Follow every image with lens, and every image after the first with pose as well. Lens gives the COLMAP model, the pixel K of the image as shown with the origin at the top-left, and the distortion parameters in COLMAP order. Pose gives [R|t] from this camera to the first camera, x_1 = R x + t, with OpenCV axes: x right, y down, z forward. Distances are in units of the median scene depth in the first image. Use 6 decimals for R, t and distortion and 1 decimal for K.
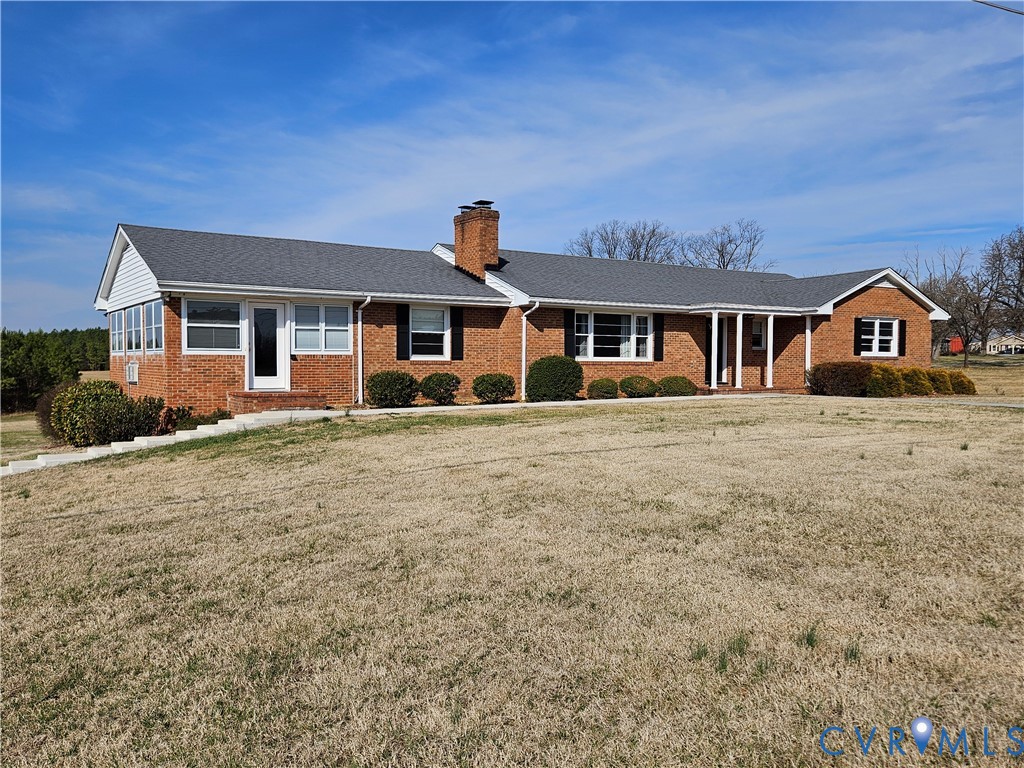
lens RADIAL K [[818.2, 0, 512.0], [0, 818.2, 384.0], [0, 0, 1]] dist [0.084377, -0.002010]
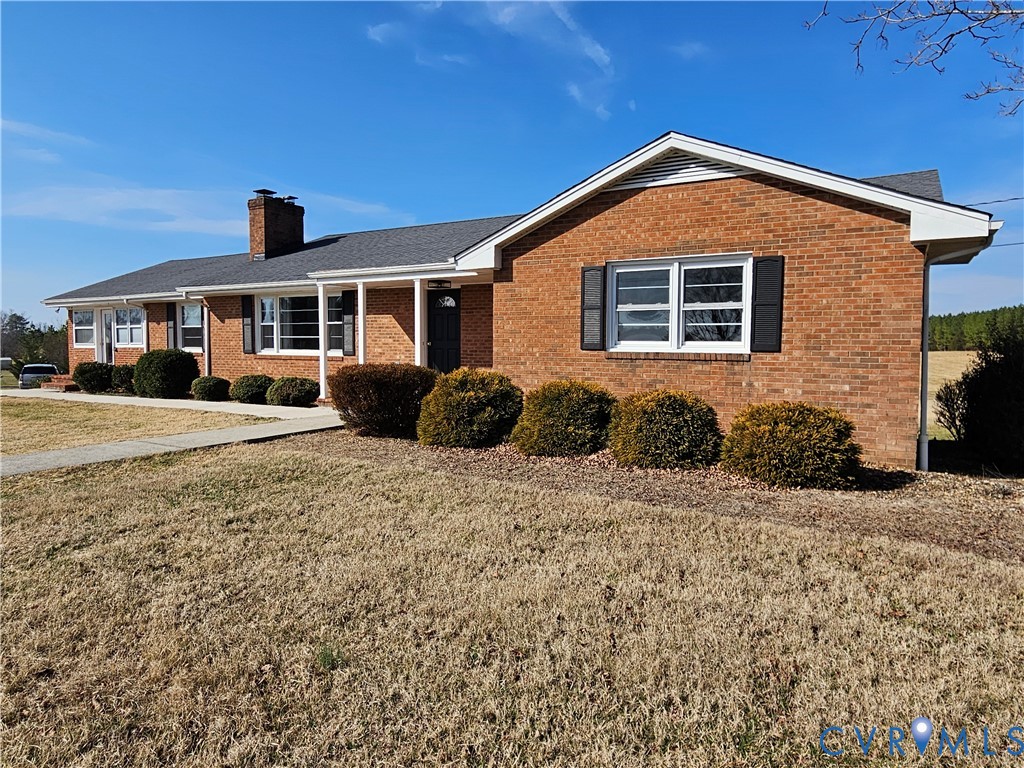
lens RADIAL K [[690.2, 0, 512.0], [0, 690.2, 384.0], [0, 0, 1]] dist [-0.002129, -0.001700]
pose [[0.435039, 0.049975, -0.899024, 0.807416], [-0.027791, 0.998728, 0.042069, -0.033295], [0.899982, 0.006683, 0.435875, 0.872643]]
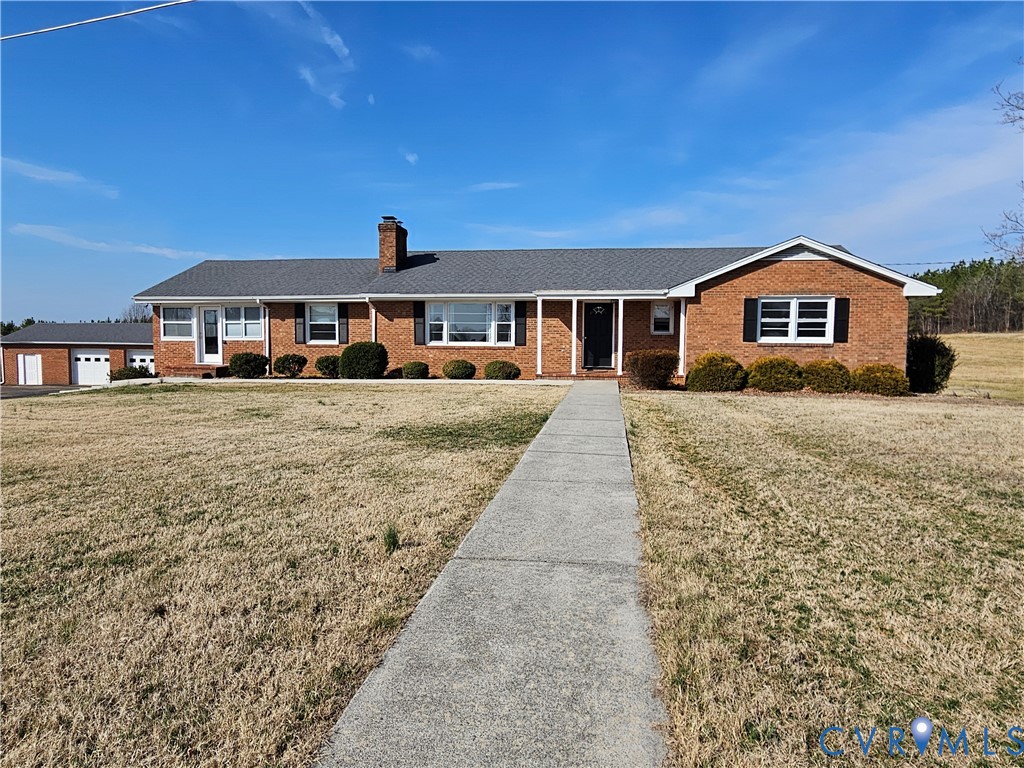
lens RADIAL K [[690.2, 0, 512.0], [0, 690.2, 384.0], [0, 0, 1]] dist [-0.002129, -0.001700]
pose [[0.749165, 0.045152, -0.660843, 0.777265], [-0.021234, 0.998798, 0.044171, -0.018189], [0.662043, -0.019059, 0.749223, 0.319806]]
